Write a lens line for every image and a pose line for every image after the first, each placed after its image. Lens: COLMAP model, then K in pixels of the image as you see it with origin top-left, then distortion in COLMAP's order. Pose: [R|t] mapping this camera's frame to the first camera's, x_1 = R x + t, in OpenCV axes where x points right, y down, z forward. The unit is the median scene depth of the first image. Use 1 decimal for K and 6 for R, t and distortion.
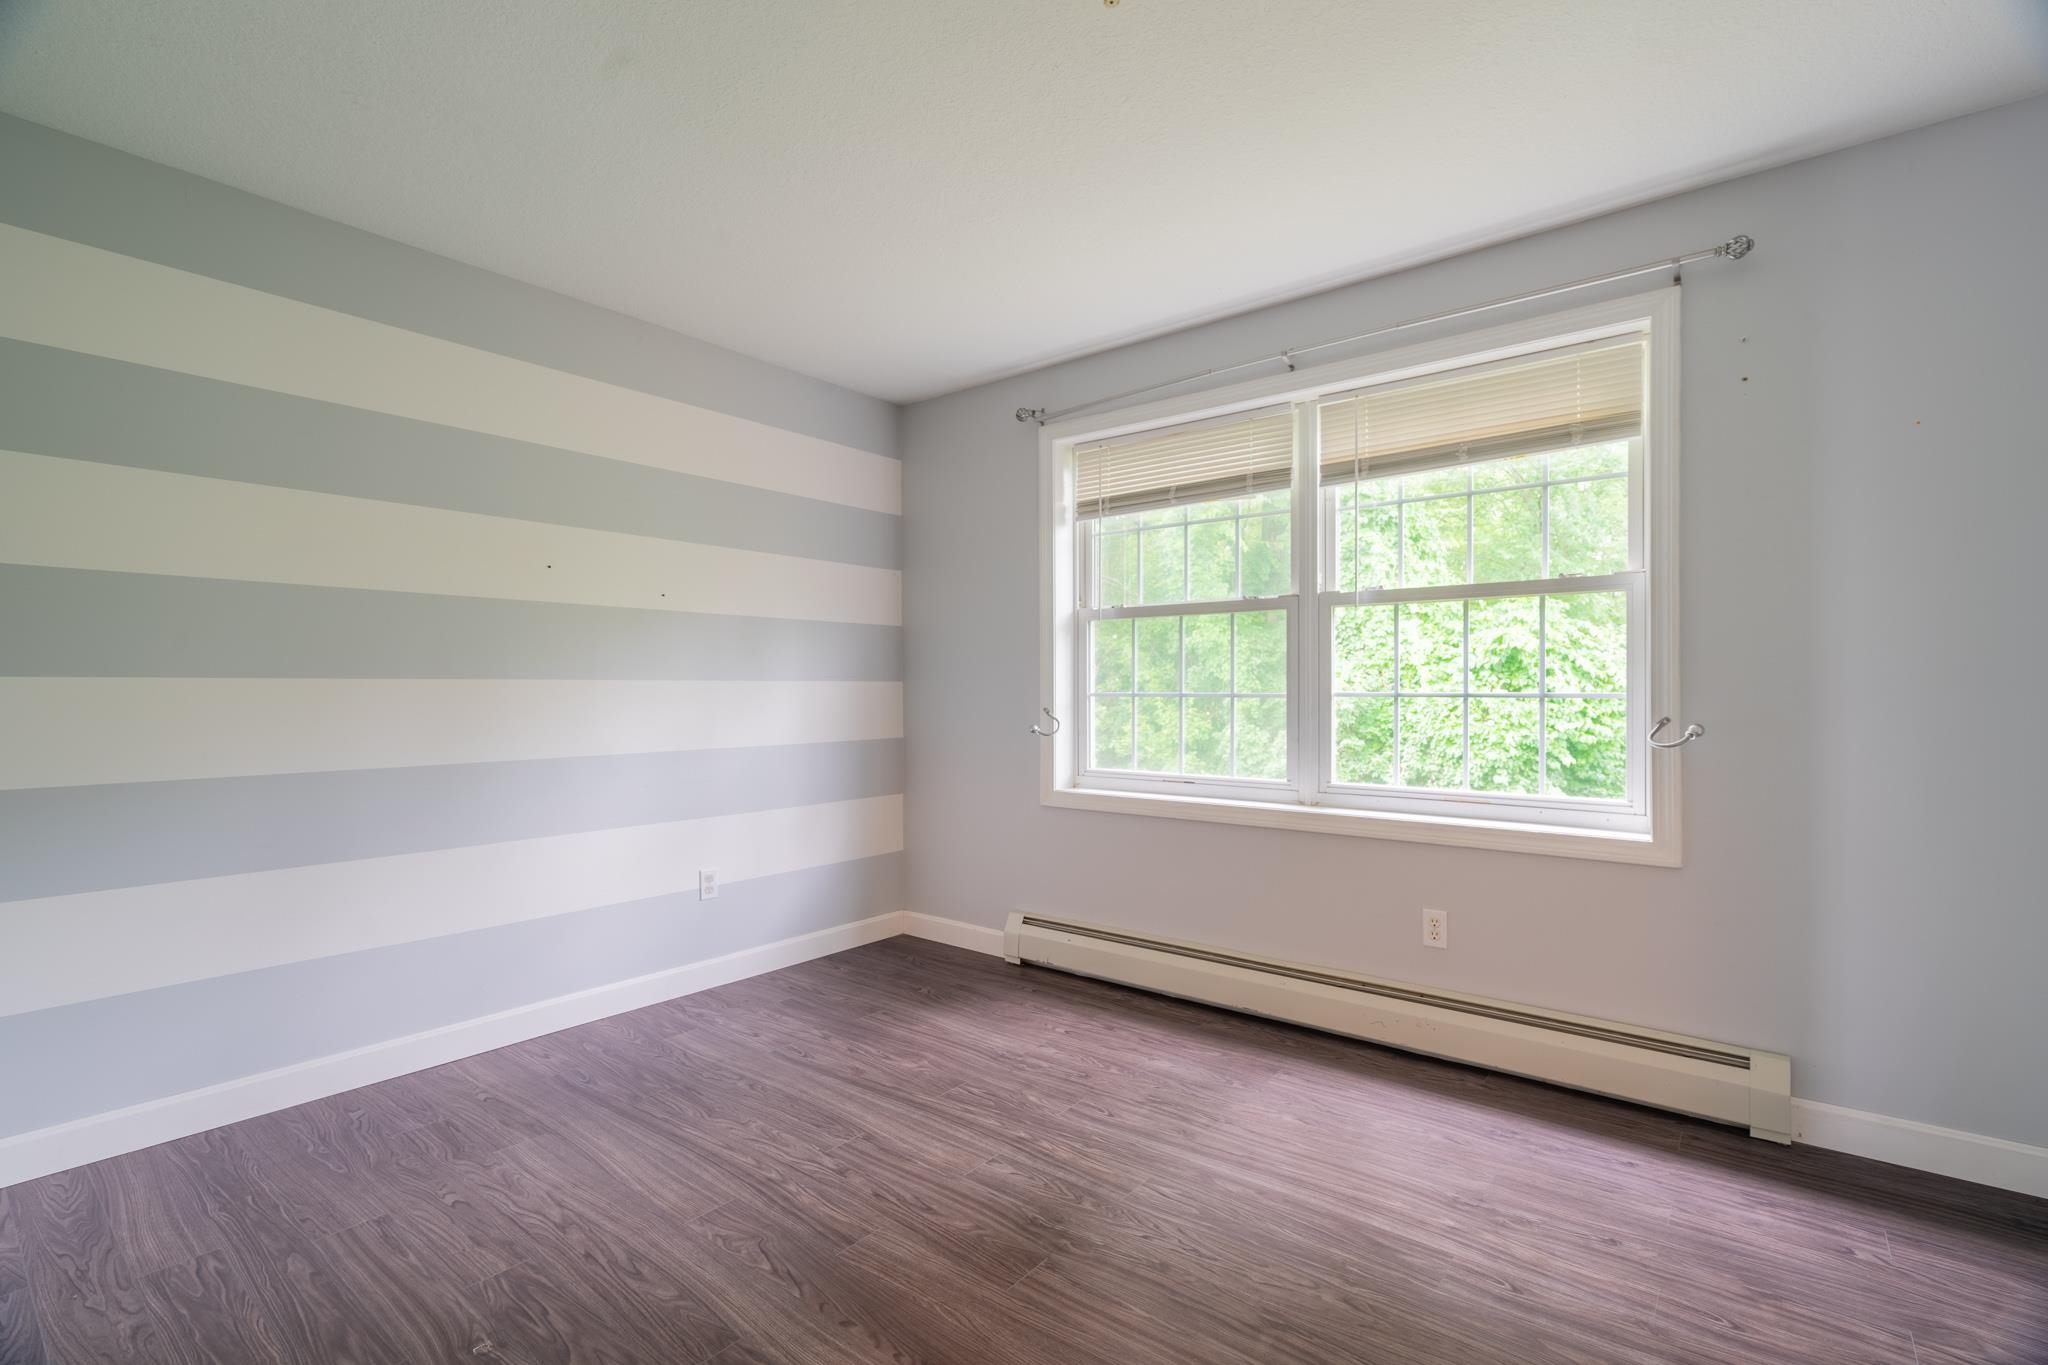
lens RADIAL K [[946.4, 0, 1026.9], [0, 946.4, 685.4], [0, 0, 1]] dist [-0.021990, -0.000602]
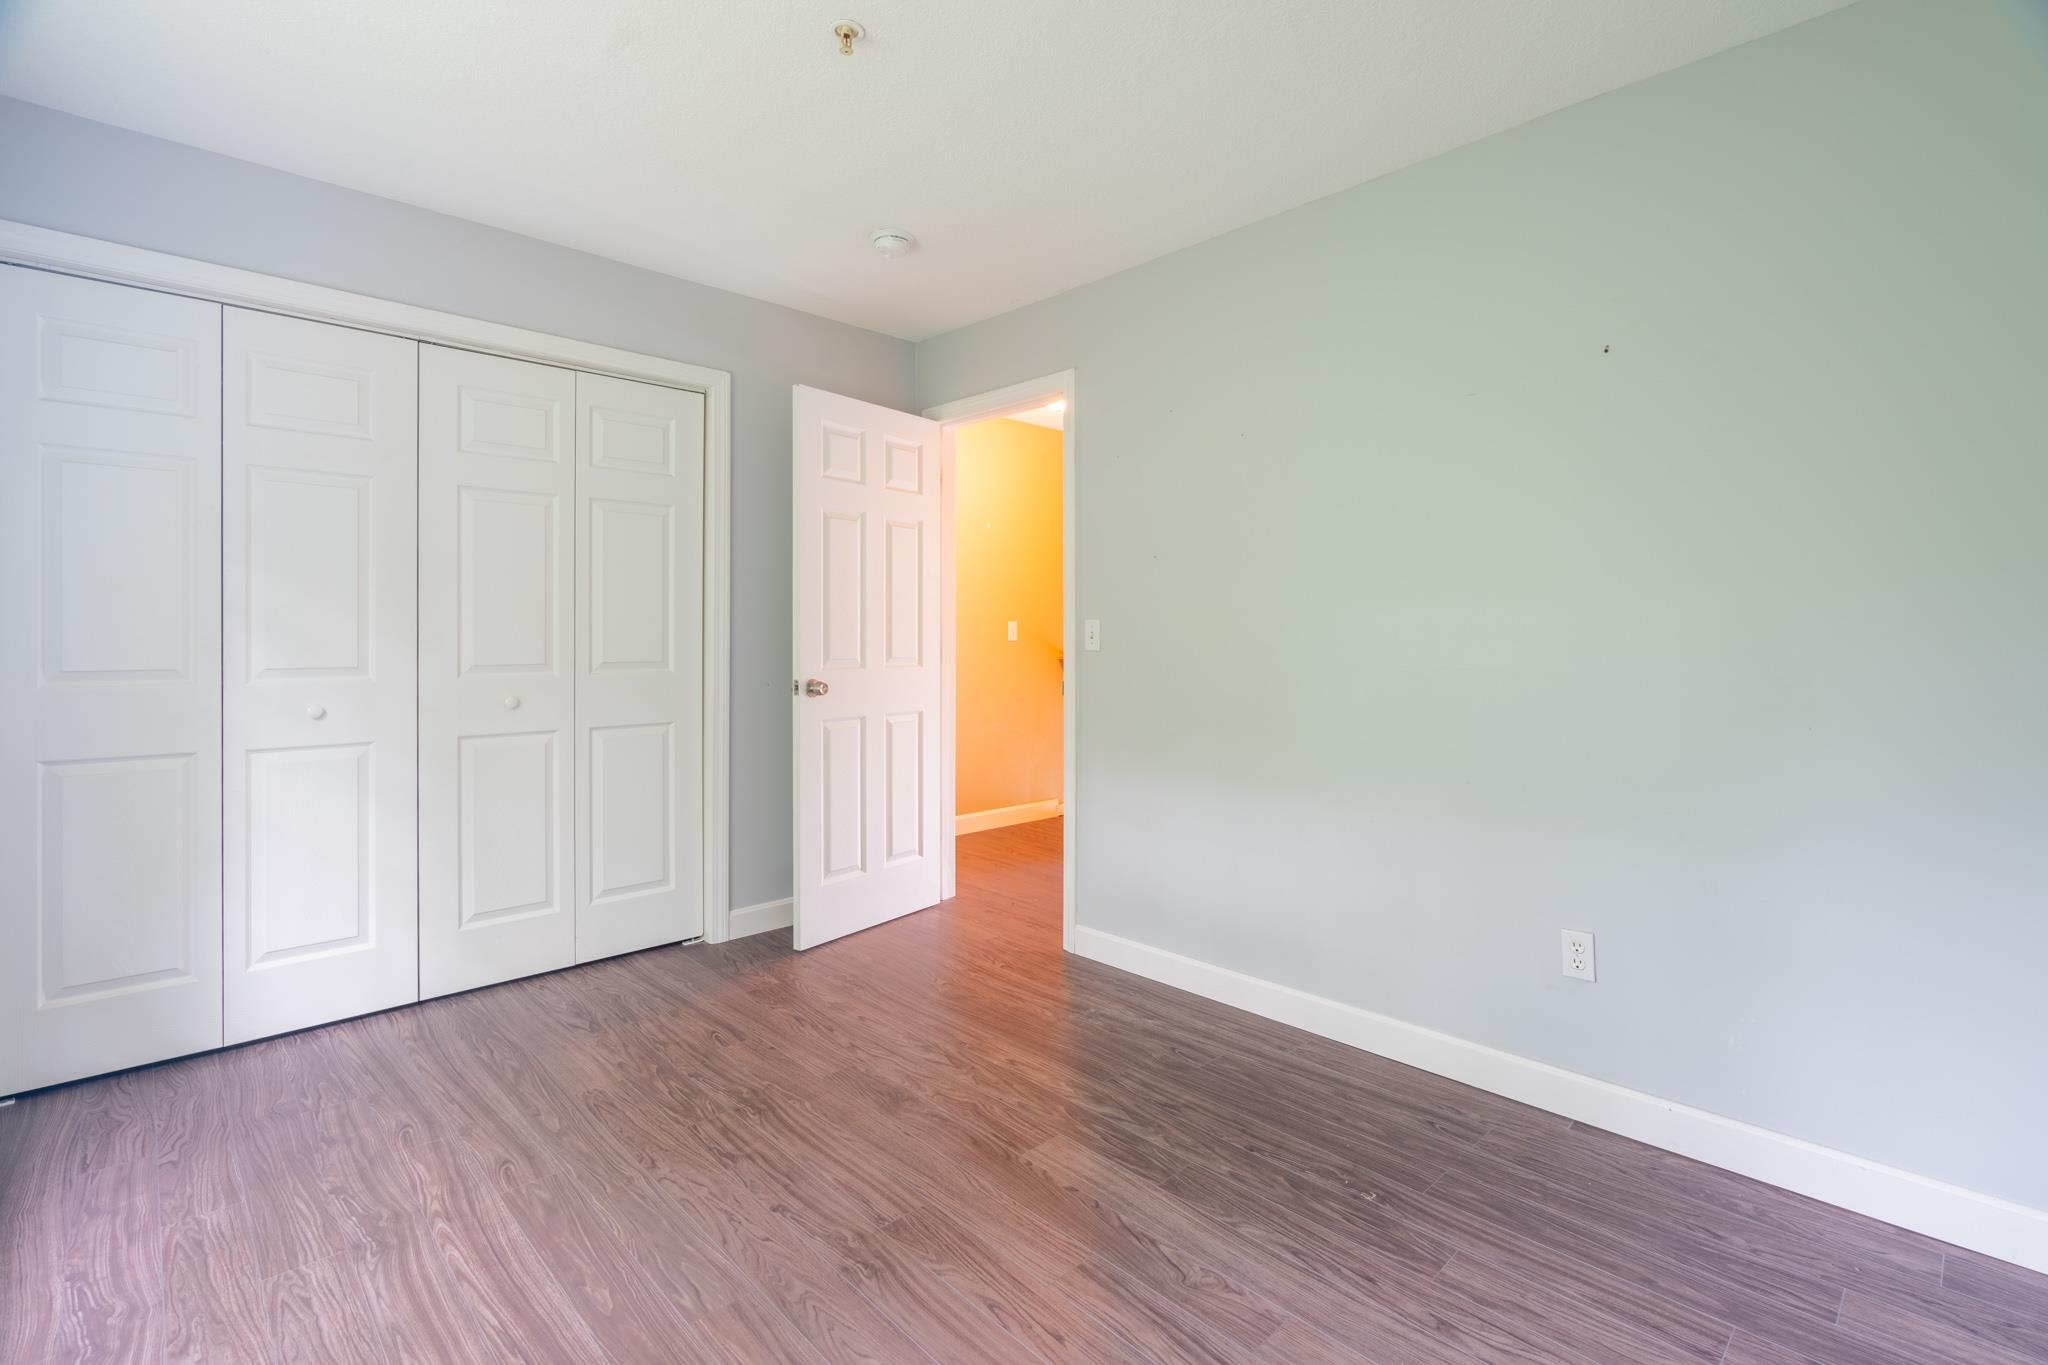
lens RADIAL K [[946.4, 0, 1023.2], [0, 946.4, 669.2], [0, 0, 1]] dist [-0.021990, -0.000602]
pose [[-0.990869, -0.007451, 0.134621, -0.253408], [-0.003749, 0.999609, 0.027726, -0.005619], [-0.134775, 0.026968, -0.990509, 1.917694]]
